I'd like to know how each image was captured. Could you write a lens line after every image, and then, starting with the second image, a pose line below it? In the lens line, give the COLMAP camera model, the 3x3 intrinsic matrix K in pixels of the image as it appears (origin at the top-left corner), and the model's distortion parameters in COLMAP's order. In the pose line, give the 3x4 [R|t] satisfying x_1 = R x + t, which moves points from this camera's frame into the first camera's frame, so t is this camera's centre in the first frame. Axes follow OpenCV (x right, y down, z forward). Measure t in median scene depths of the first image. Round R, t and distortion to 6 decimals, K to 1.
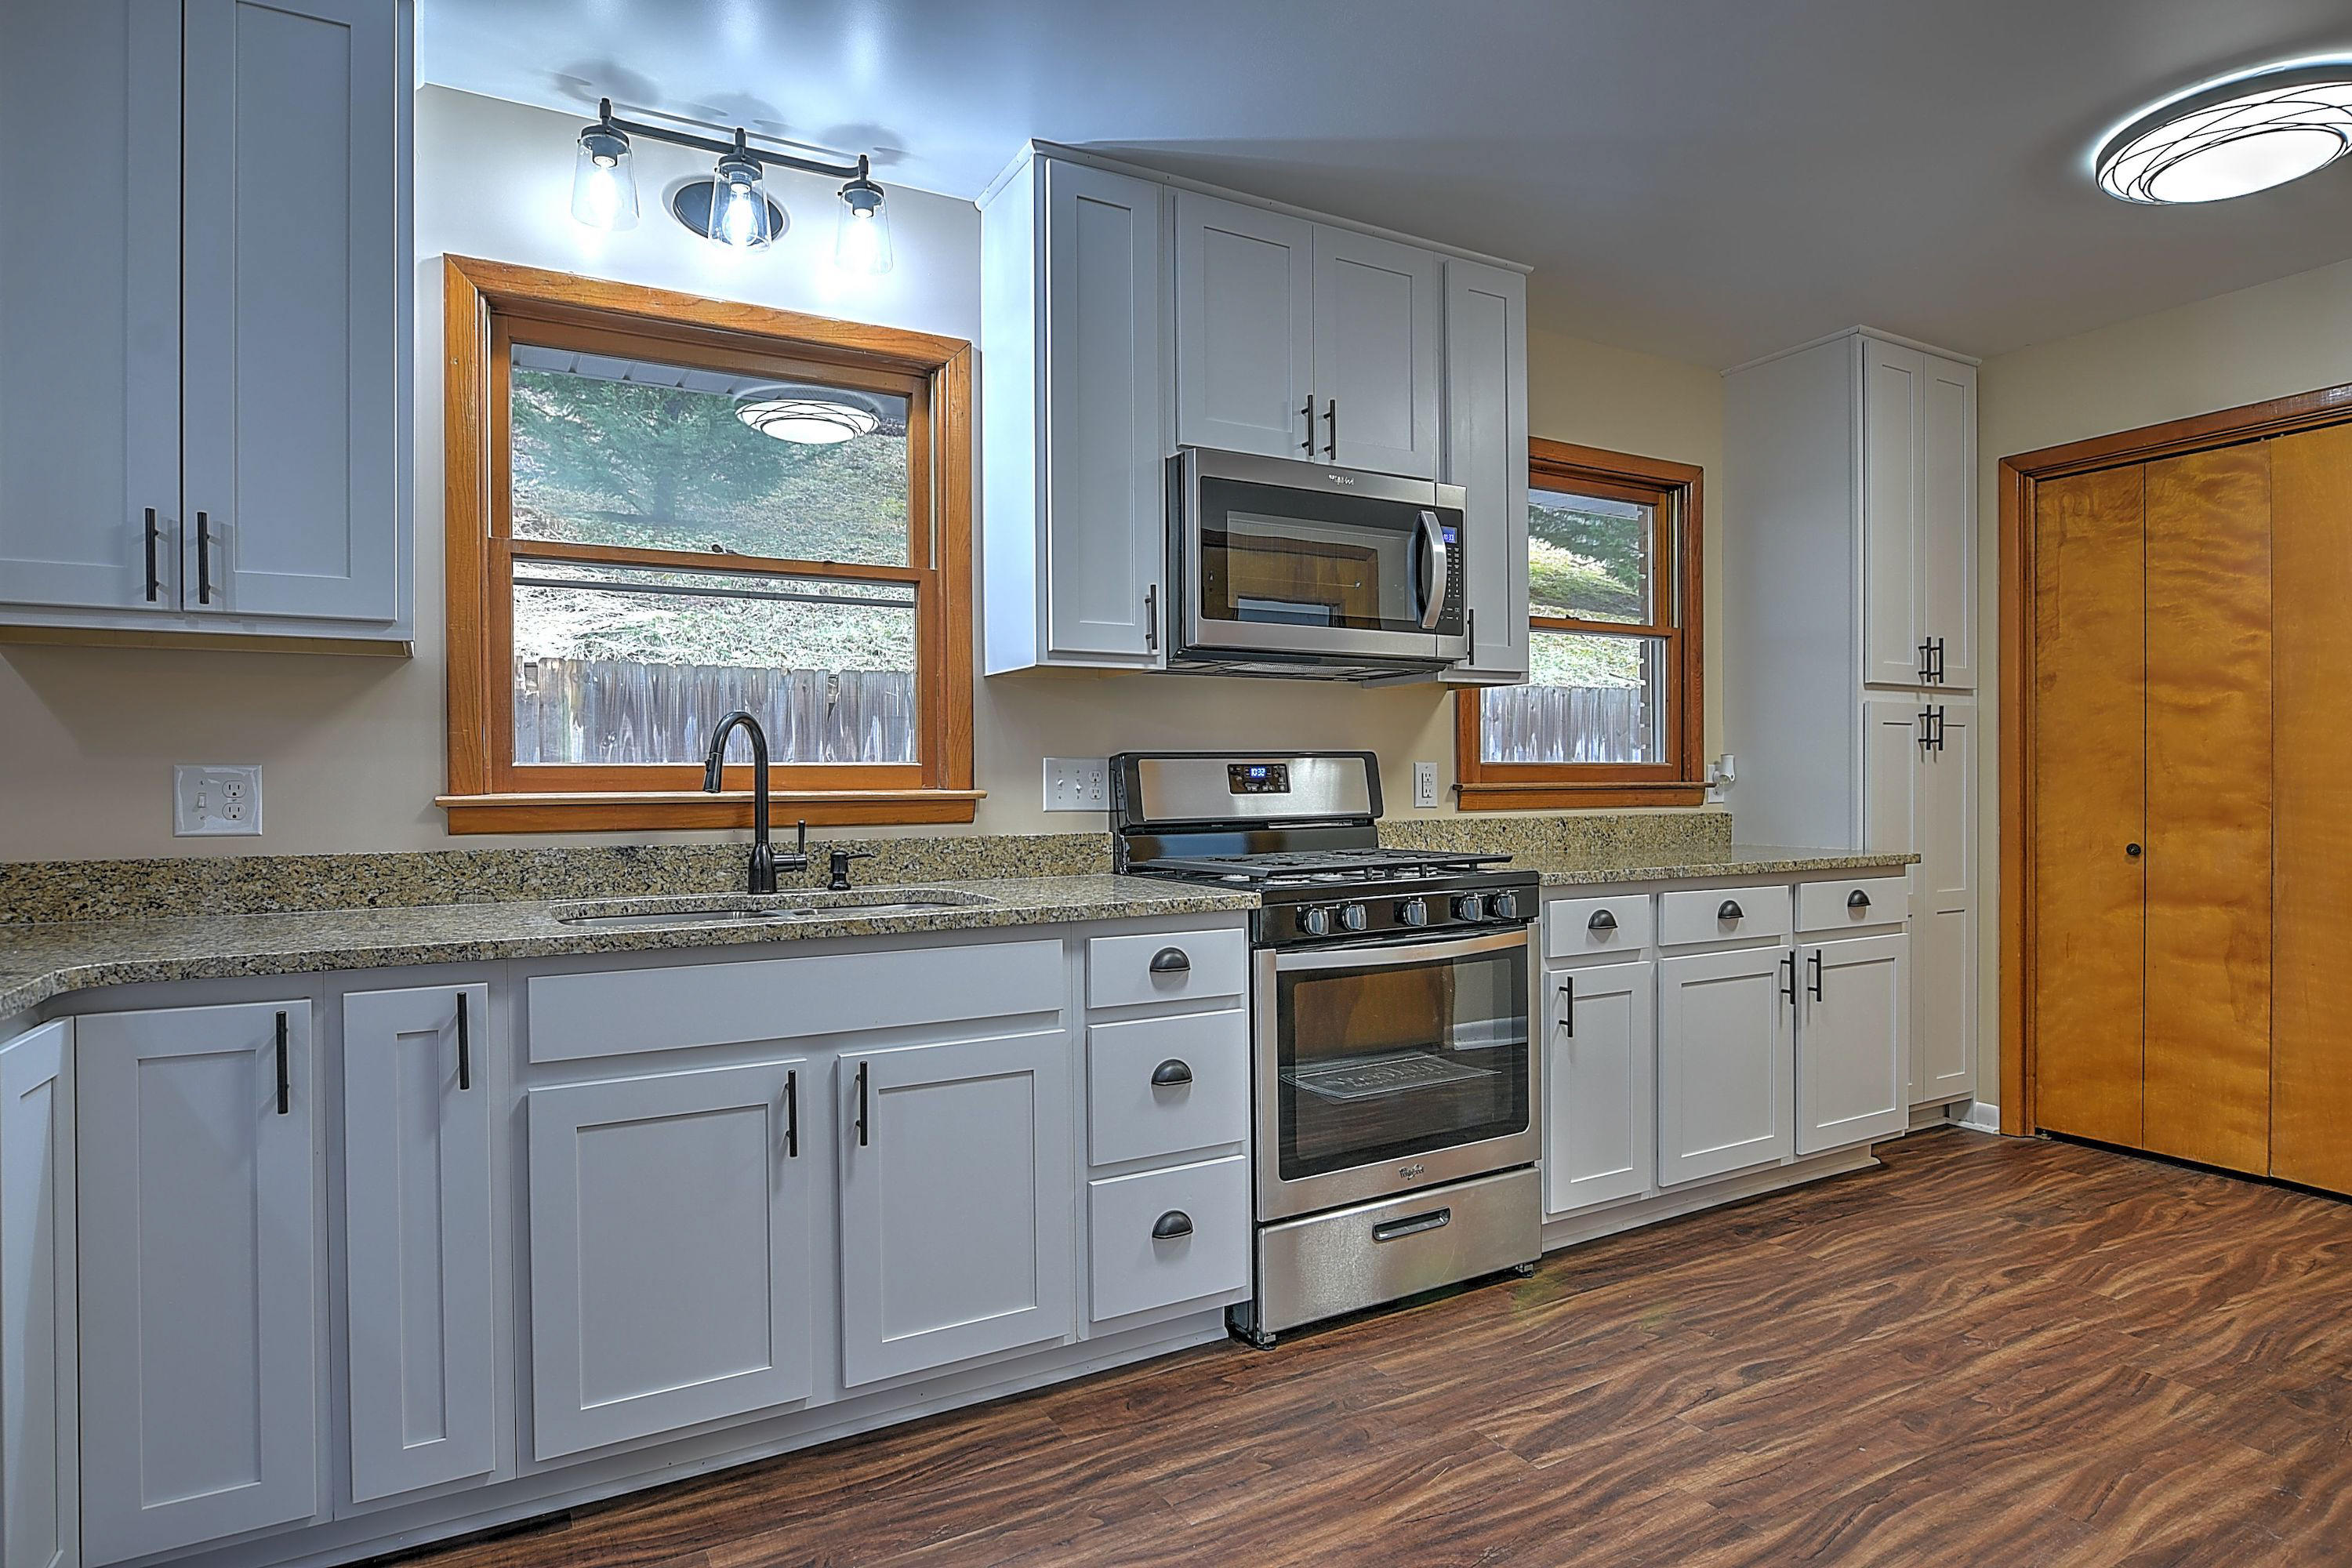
lens RADIAL K [[1268.7, 0, 1176.0], [0, 1268.7, 784.0], [0, 0, 1]] dist [-0.015530, 0.001478]
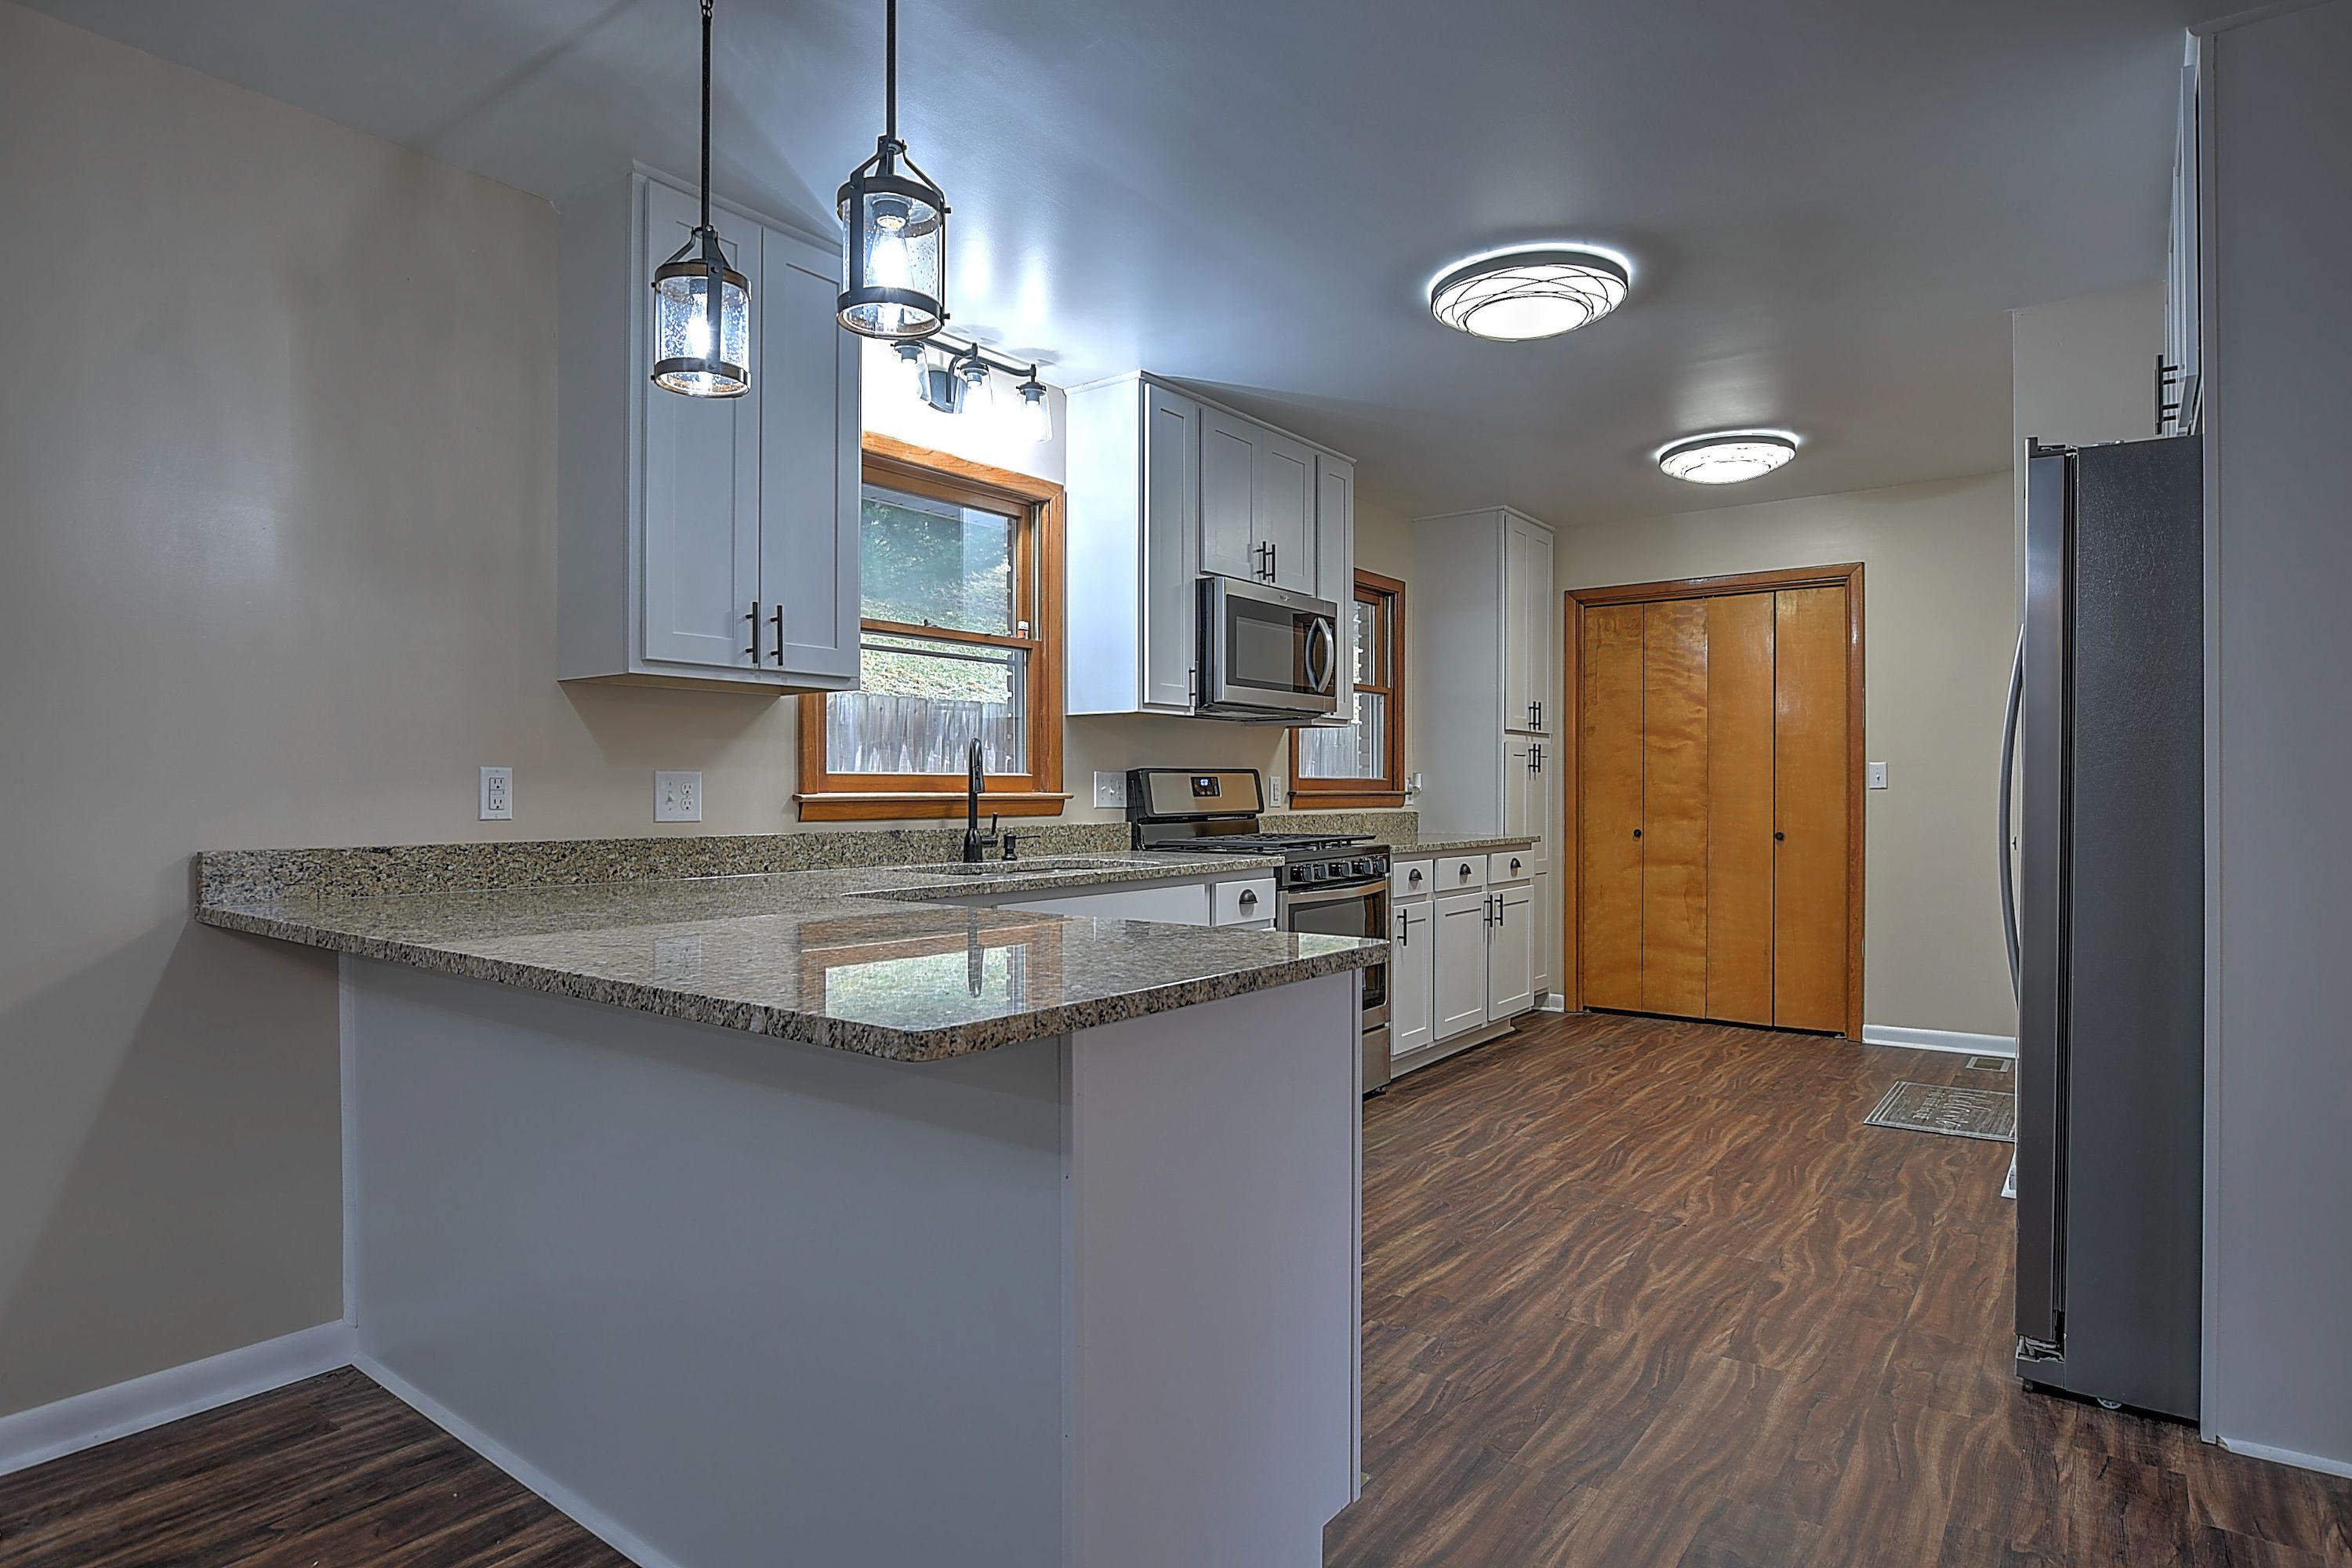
lens RADIAL K [[1268.7, 0, 1176.0], [0, 1268.7, 784.0], [0, 0, 1]] dist [-0.015530, 0.001478]
pose [[0.915263, 0.008852, 0.402759, -0.614388], [-0.005992, 0.999947, -0.008363, 0.005849], [-0.402812, 0.005241, 0.915268, -0.379135]]
